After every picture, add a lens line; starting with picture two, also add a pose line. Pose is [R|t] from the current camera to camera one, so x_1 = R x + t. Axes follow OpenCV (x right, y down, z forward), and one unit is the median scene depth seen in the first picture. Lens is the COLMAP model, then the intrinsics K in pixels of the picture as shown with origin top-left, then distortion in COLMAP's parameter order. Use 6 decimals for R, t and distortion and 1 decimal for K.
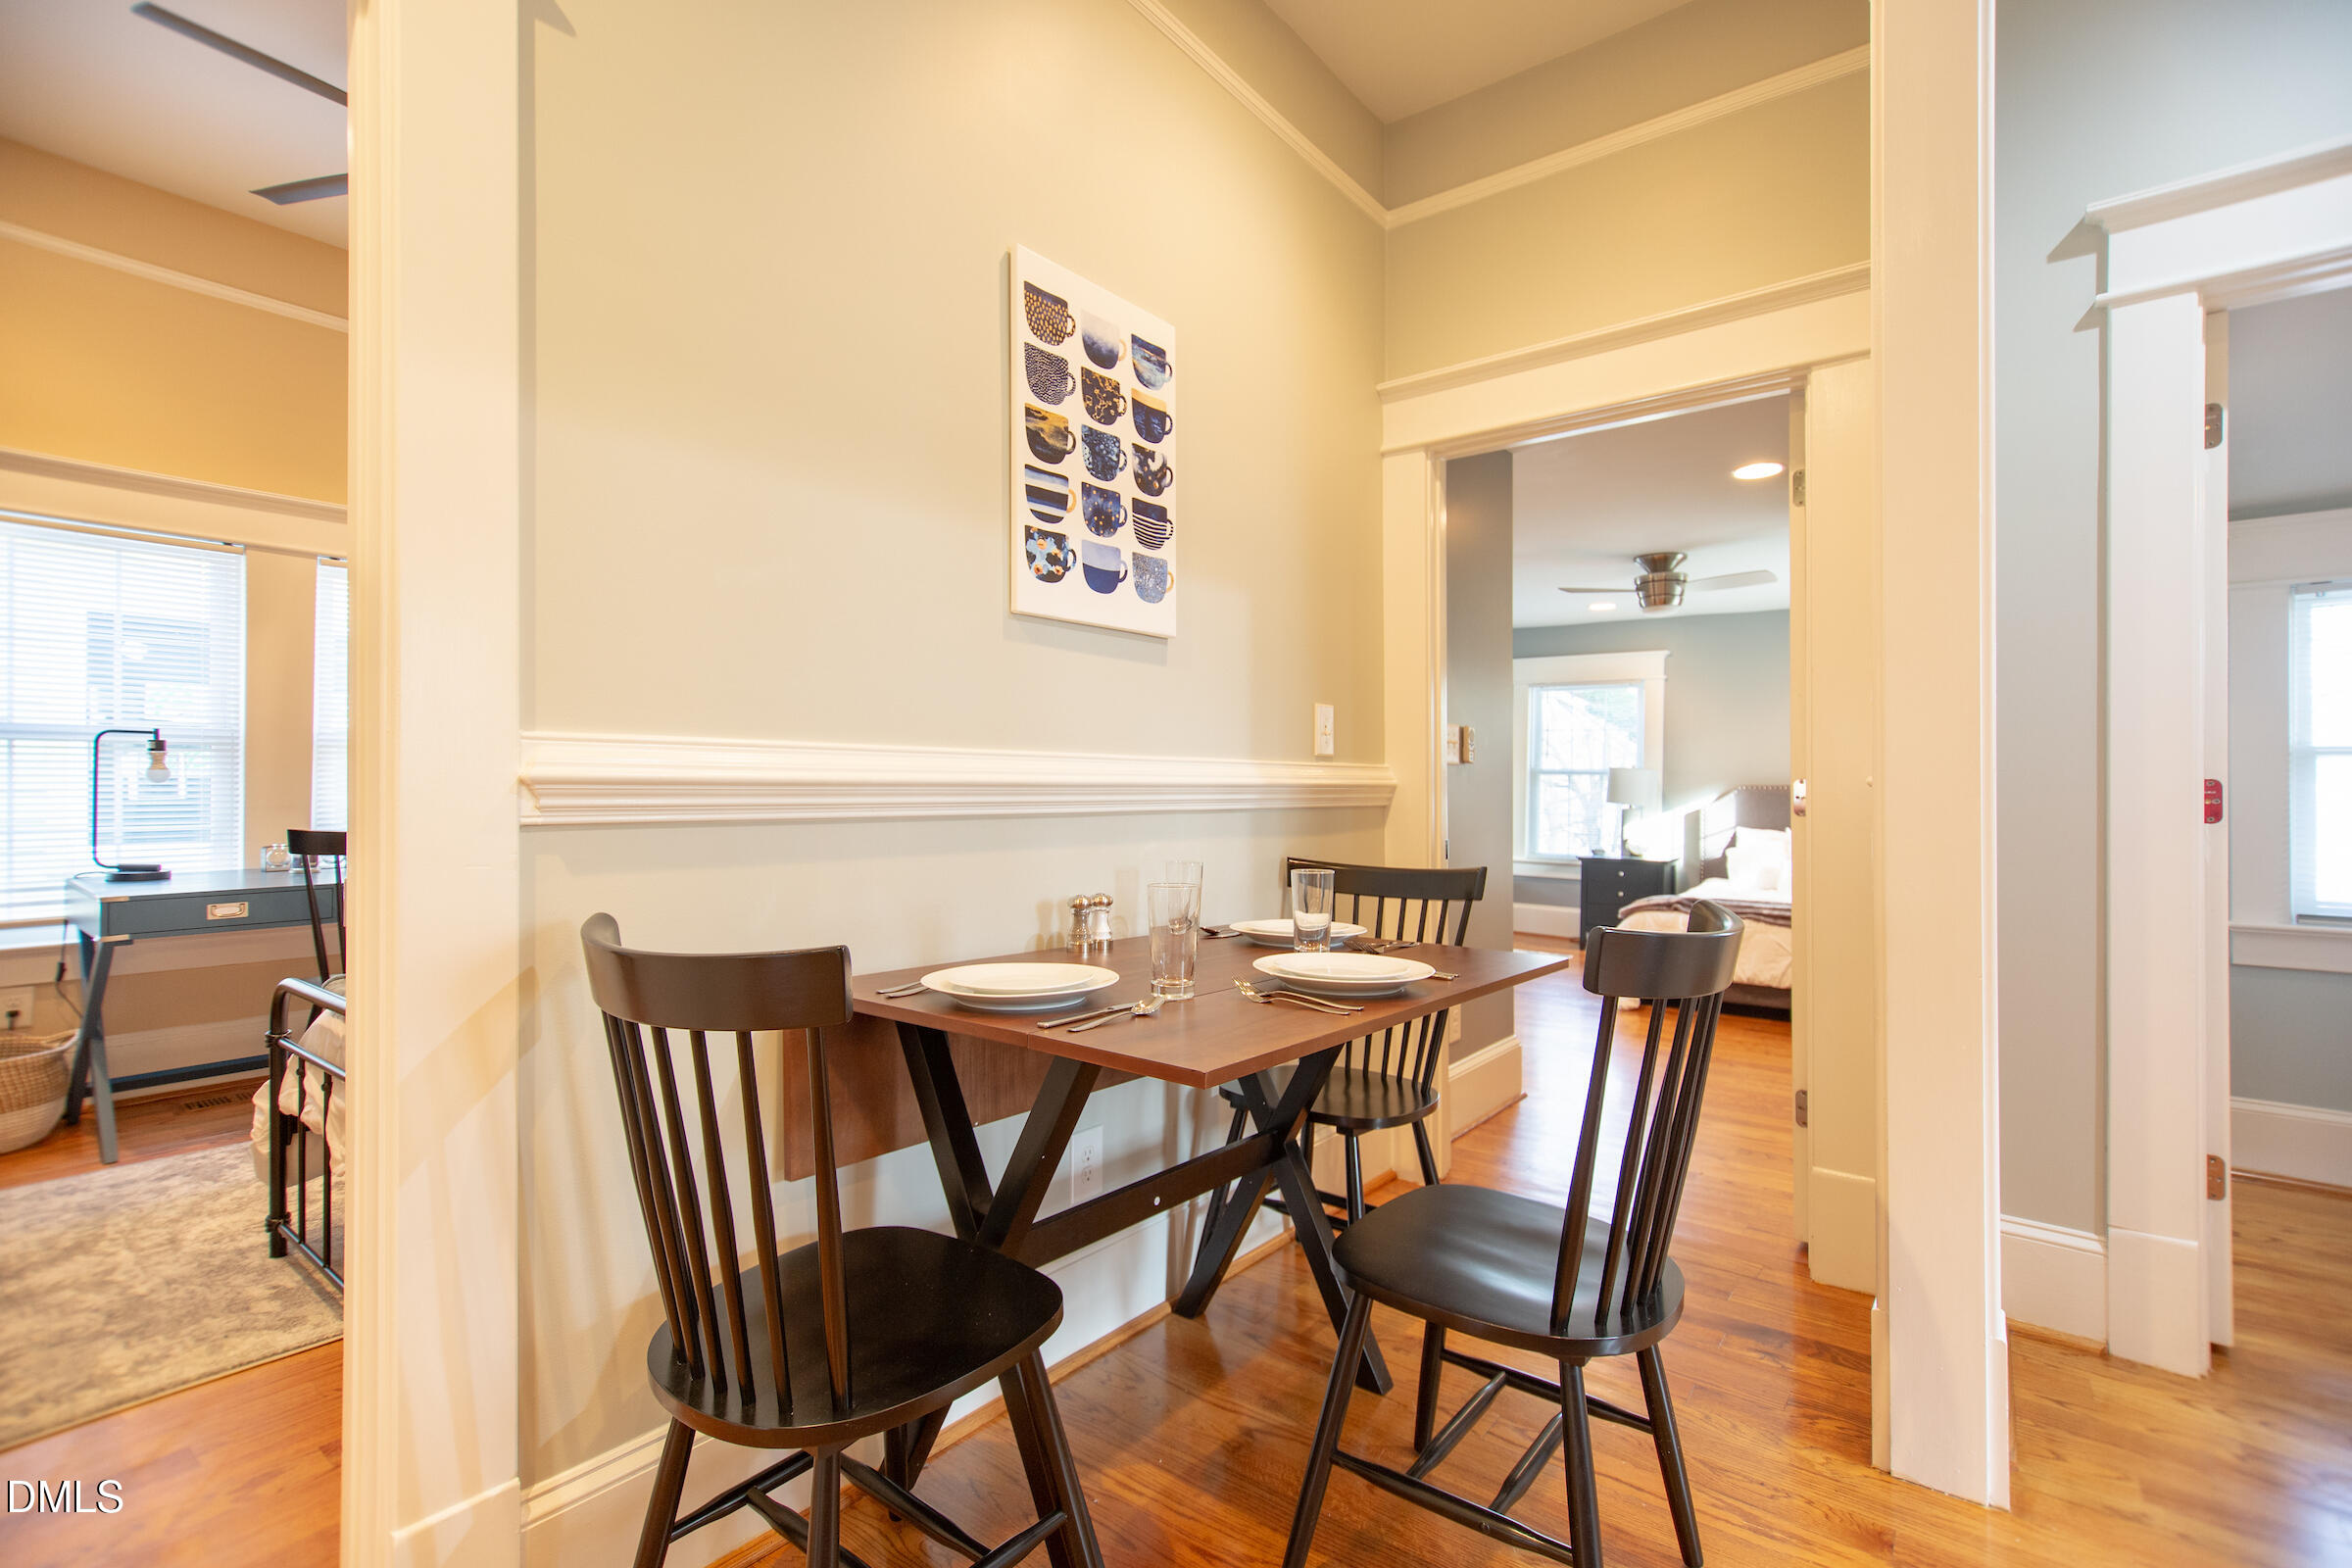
lens RADIAL K [[1079.5, 0, 1169.4], [0, 1079.5, 781.7], [0, 0, 1]] dist [0.003865, 0.003530]
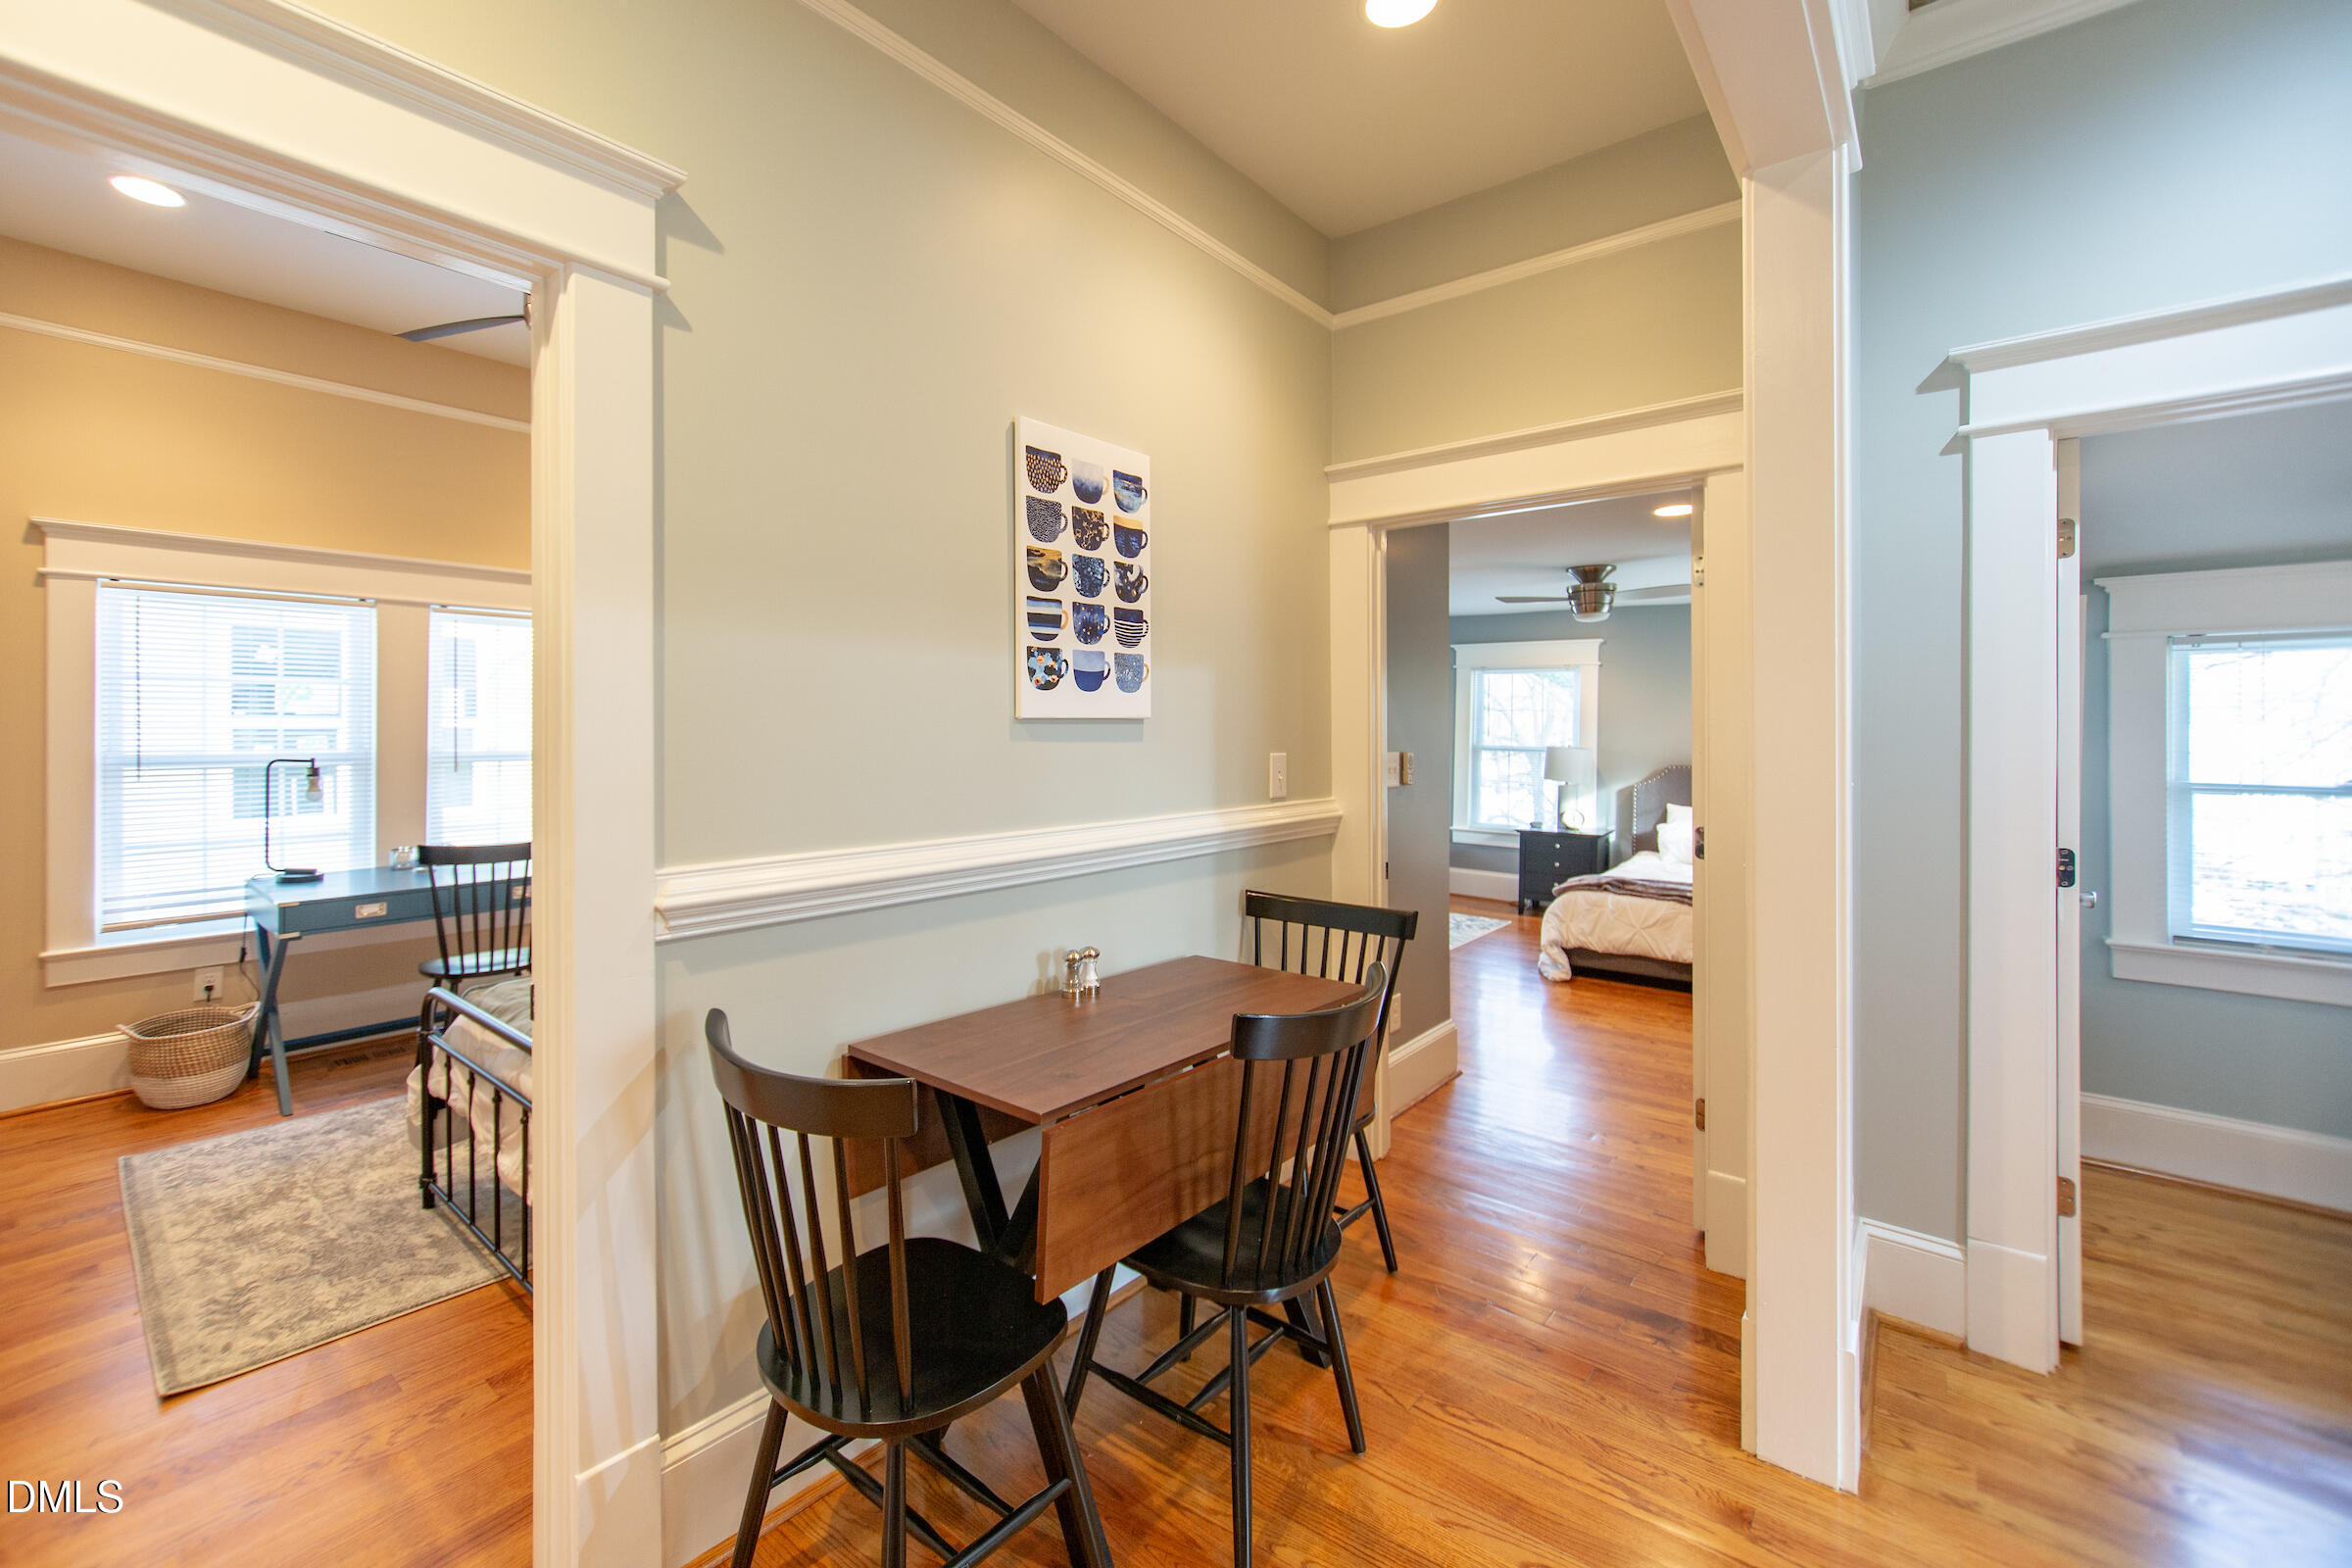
lens RADIAL K [[1009.0, 0, 1071.6], [0, 1009.0, 720.4], [0, 0, 1]] dist [-0.008183, 0.005330]
pose [[0.997957, -0.001321, -0.063869, -0.010064], [0.001786, 0.999972, 0.007234, -0.142990], [0.063857, -0.007333, 0.997932, -0.112811]]
